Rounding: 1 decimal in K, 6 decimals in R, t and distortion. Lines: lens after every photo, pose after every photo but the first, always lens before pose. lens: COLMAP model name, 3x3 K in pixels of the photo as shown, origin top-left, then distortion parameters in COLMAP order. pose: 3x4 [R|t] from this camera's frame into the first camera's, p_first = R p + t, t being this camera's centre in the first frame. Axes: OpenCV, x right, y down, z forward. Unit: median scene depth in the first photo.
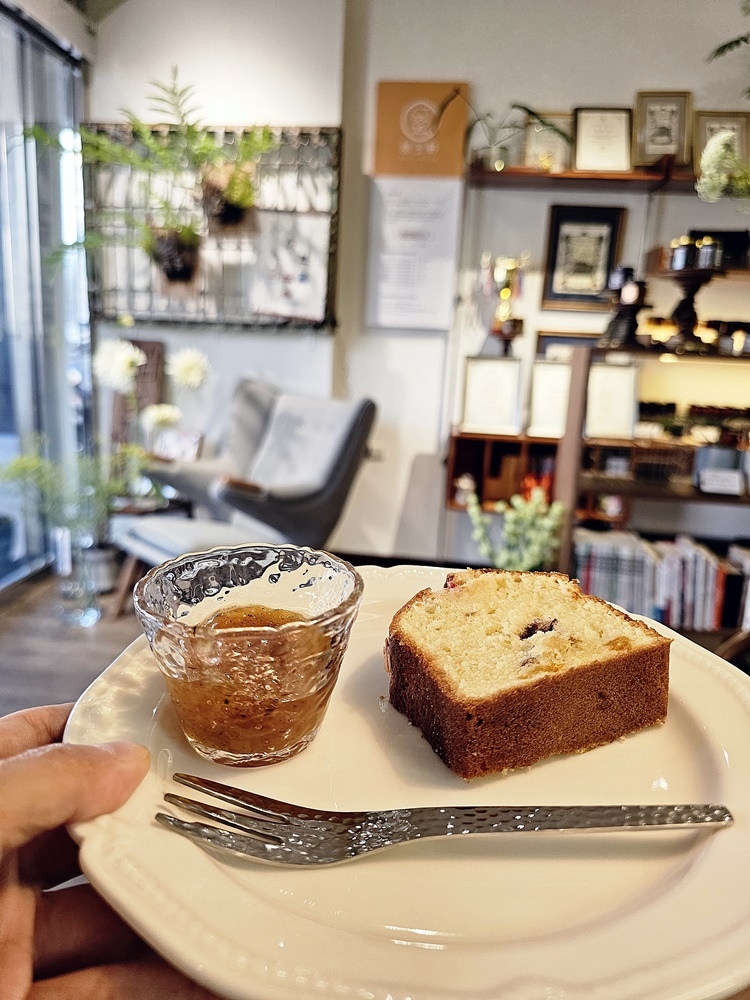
lens RADIAL K [[667.7, 0, 375.0], [0, 667.7, 500.0], [0, 0, 1]] dist [0.000111, 0.000623]
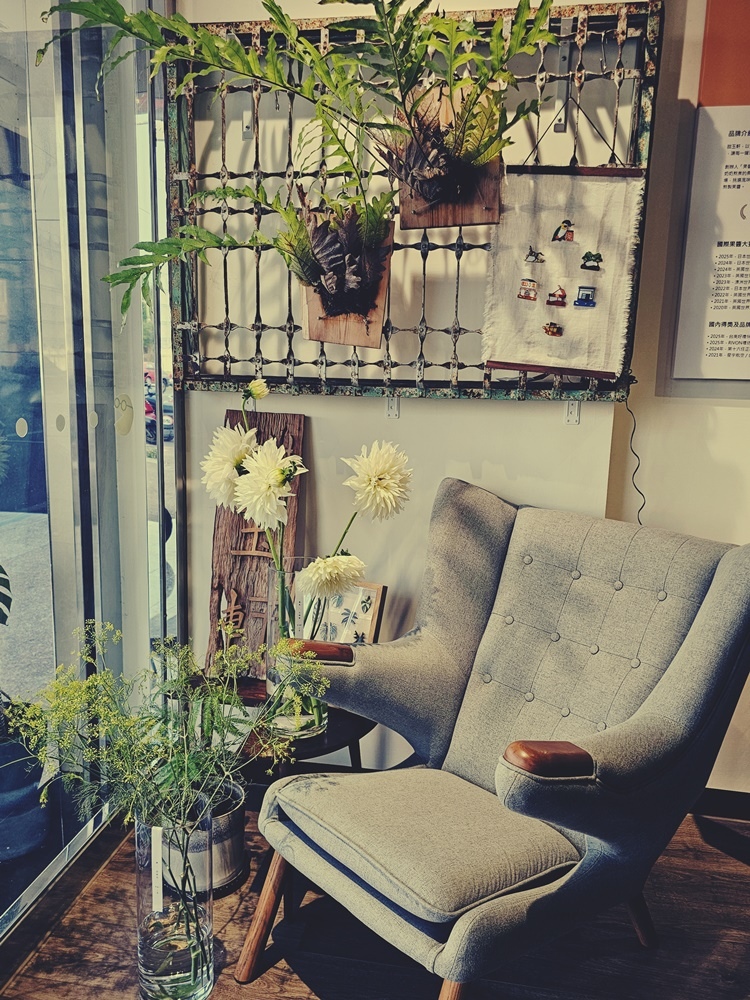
lens RADIAL K [[675.1, 0, 375.2], [0, 675.1, 471.9], [0, 0, 1]] dist [0.039340, -0.001477]
pose [[0.999187, -0.016788, -0.036643, -0.254076], [0.014662, 0.998235, -0.057546, -0.166780], [0.037544, 0.056962, 0.997670, 0.466437]]
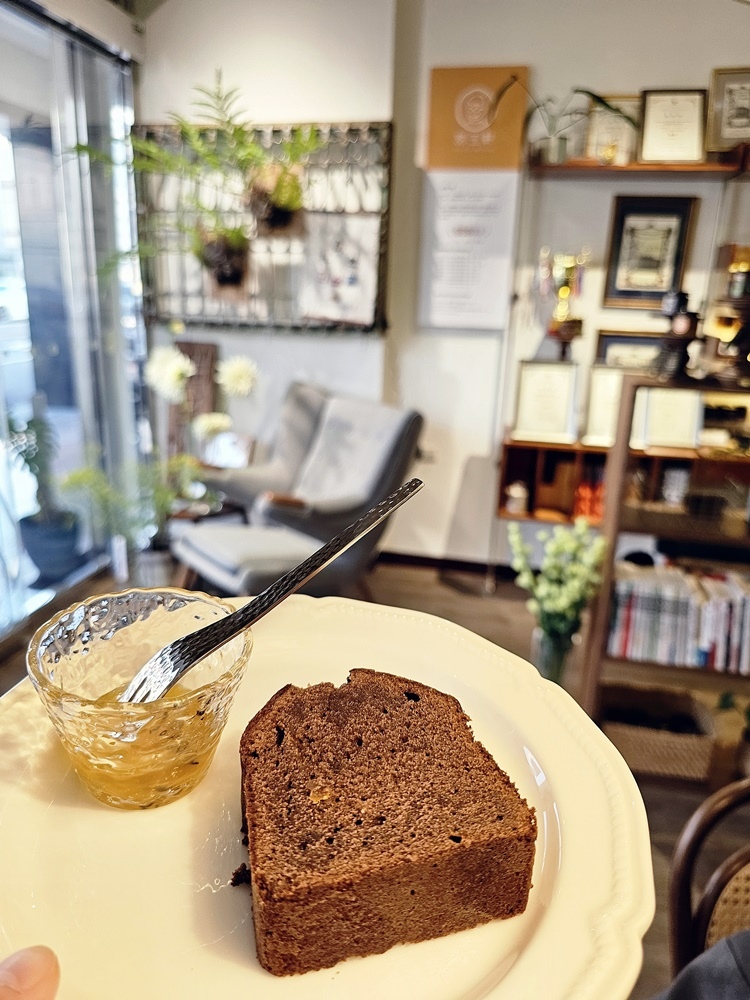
lens RADIAL K [[672.0, 0, 389.3], [0, 672.0, 501.0], [0, 0, 1]] dist [-0.002873, -0.004152]
pose [[0.995770, 0.013404, -0.090903, 0.039652], [-0.007145, 0.997603, 0.068832, -0.078606], [0.091608, -0.067892, 0.993478, 0.005819]]
